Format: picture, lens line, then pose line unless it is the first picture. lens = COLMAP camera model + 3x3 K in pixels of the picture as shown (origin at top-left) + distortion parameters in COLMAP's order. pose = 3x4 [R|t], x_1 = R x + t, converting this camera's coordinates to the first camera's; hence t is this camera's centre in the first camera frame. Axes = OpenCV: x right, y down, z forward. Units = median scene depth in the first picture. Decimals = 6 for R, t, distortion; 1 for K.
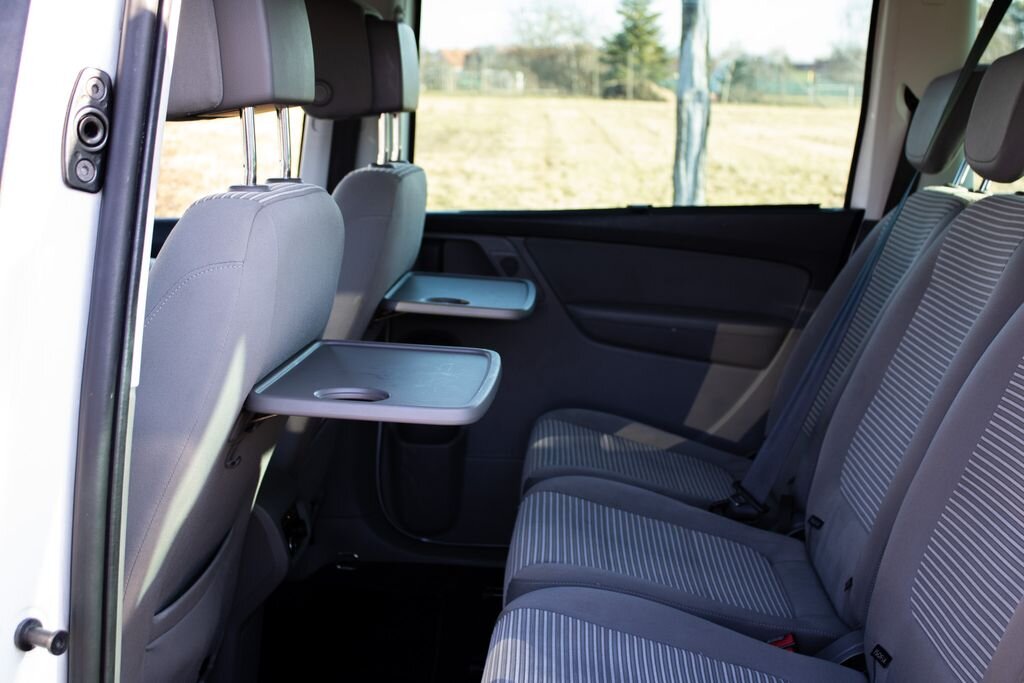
lens RADIAL K [[1312.7, 0, 512.0], [0, 1312.7, 341.5], [0, 0, 1]] dist [-0.086479, 0.062520]
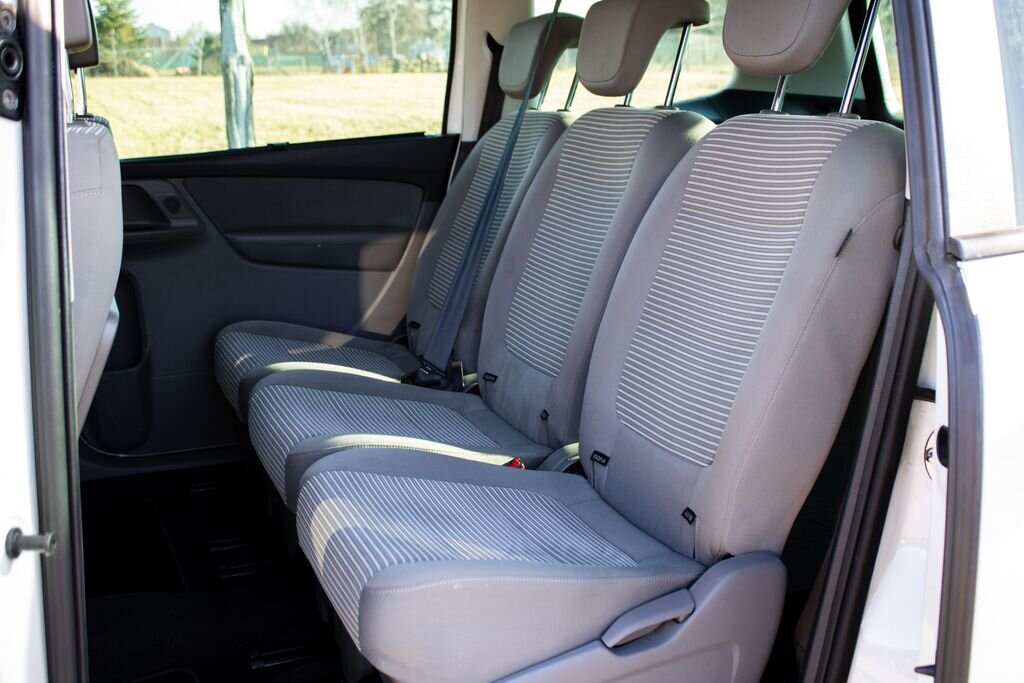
lens RADIAL K [[1106.2, 0, 512.0], [0, 1106.2, 341.5], [0, 0, 1]] dist [-0.167375, 0.297013]
pose [[0.905605, -0.131948, 0.403074, -0.132867], [0.107273, 0.990733, 0.083306, 0.013053], [-0.410331, -0.032203, 0.911368, 0.013187]]
